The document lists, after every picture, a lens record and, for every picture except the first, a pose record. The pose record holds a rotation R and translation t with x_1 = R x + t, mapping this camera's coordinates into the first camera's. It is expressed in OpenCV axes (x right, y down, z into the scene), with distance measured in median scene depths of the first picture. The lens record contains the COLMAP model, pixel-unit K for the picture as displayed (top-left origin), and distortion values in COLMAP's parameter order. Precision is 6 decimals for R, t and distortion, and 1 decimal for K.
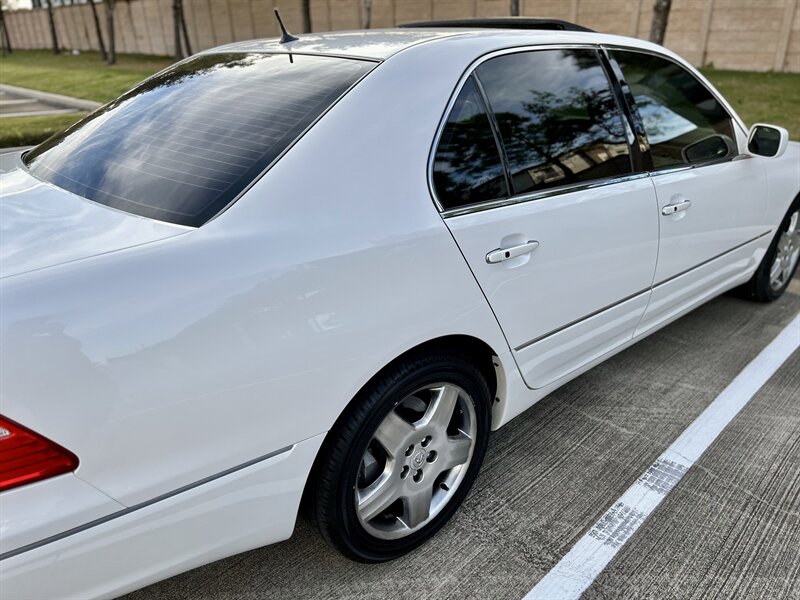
lens RADIAL K [[602.7, 0, 400.0], [0, 602.7, 300.0], [0, 0, 1]] dist [0.021227, -0.011731]
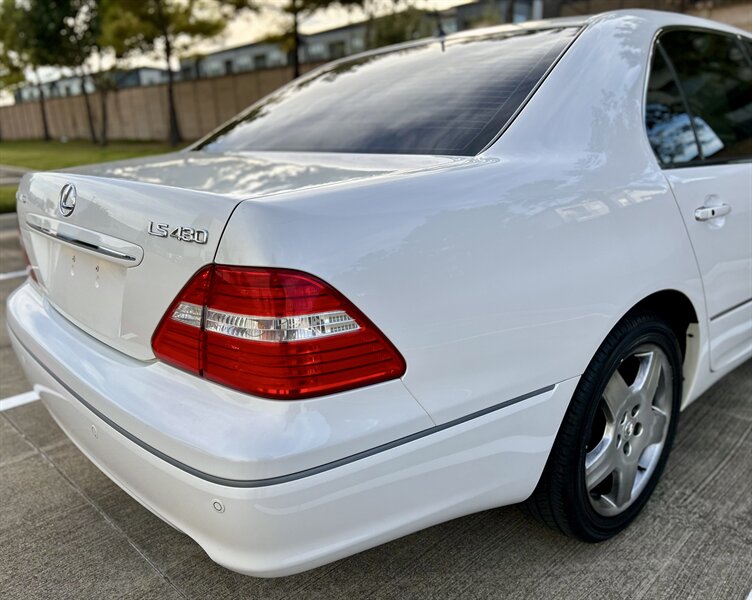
lens RADIAL K [[611.2, 0, 343.5], [0, 611.2, 303.8], [0, 0, 1]] dist [0.032680, -0.047266]
pose [[0.999079, -0.017011, -0.039381, -0.329522], [0.012171, 0.992695, -0.120037, 0.157410], [0.041135, 0.119448, 0.991988, 0.001829]]
